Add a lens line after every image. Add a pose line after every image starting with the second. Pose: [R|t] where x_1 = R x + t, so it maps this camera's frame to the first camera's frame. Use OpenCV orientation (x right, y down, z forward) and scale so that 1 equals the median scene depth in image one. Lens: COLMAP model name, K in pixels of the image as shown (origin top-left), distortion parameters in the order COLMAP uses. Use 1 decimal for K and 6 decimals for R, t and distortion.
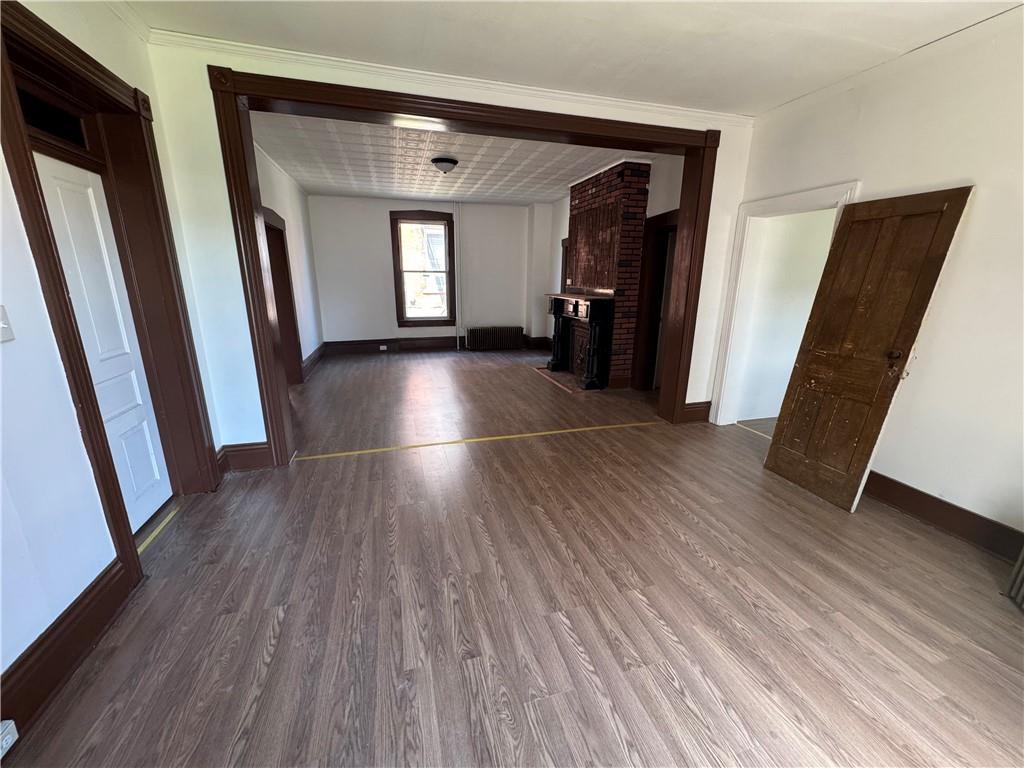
lens RADIAL K [[409.6, 0, 512.6], [0, 409.6, 387.3], [0, 0, 1]] dist [-0.000704, 0.000072]
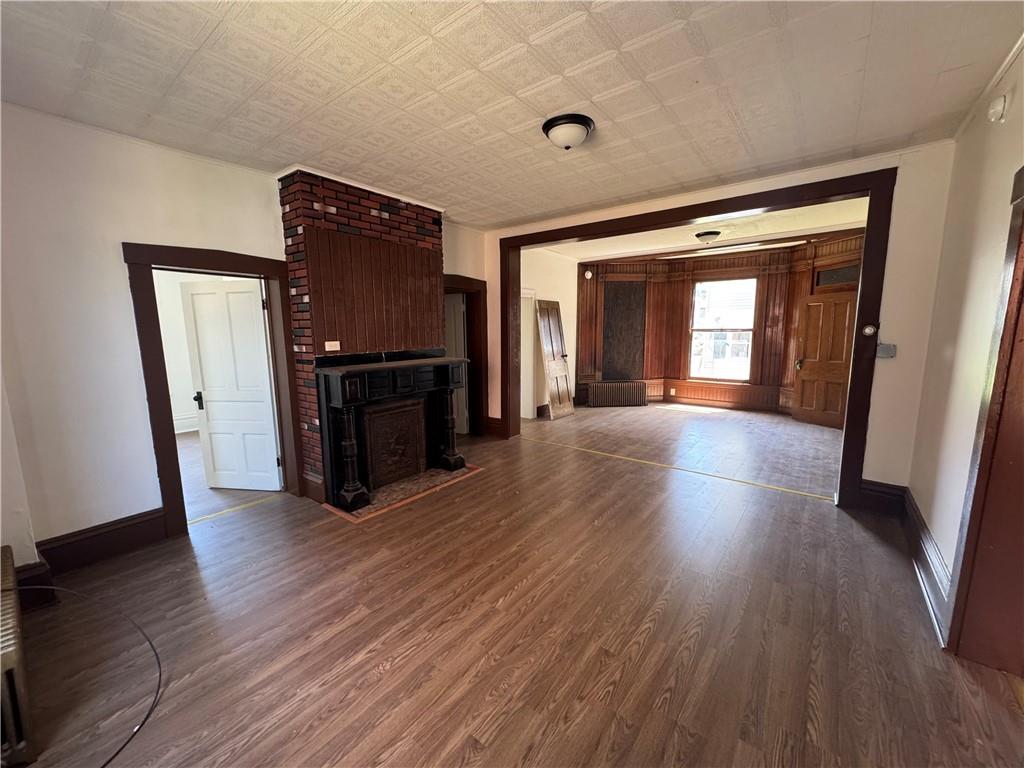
lens RADIAL K [[409.6, 0, 515.3], [0, 409.6, 383.8], [0, 0, 1]] dist [-0.000704, 0.000072]
pose [[-0.597010, -0.118510, 0.793432, -0.729330], [0.209032, 0.931885, 0.296474, -0.518395], [-0.774522, 0.342850, -0.531572, 1.802326]]
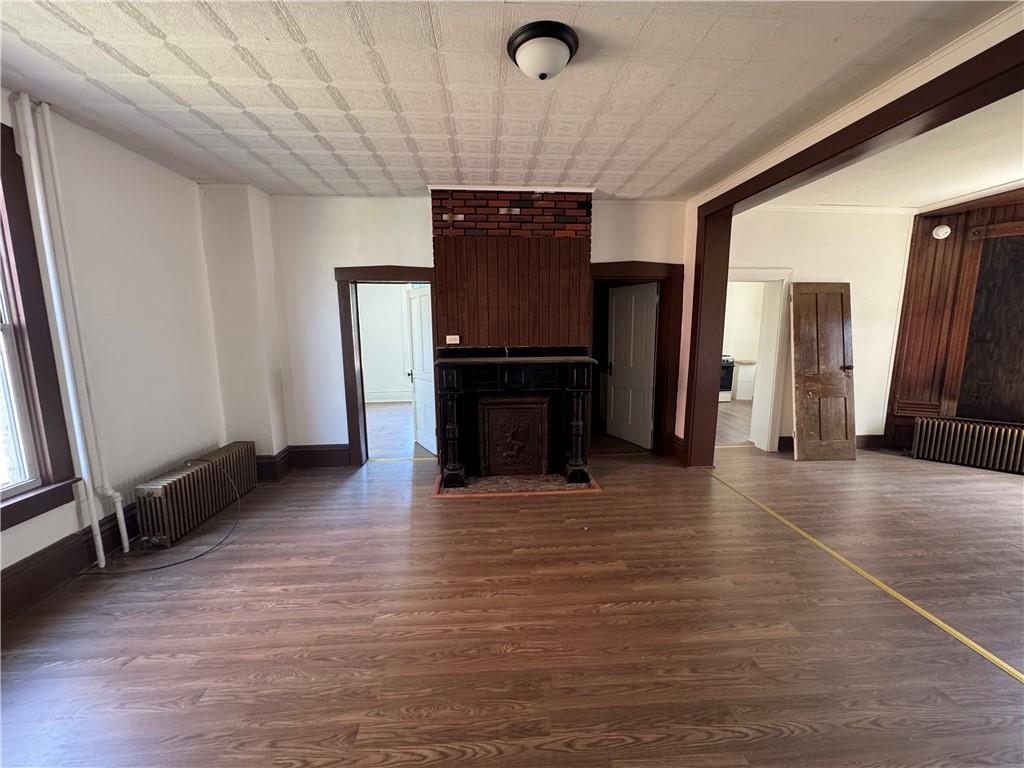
lens RADIAL K [[409.6, 0, 510.0], [0, 409.6, 386.2], [0, 0, 1]] dist [-0.000704, 0.000072]
pose [[0.210240, -0.162216, 0.964098, -0.736531], [0.262745, 0.959233, 0.104101, -0.372525], [-0.941681, 0.231426, 0.244291, 1.257400]]
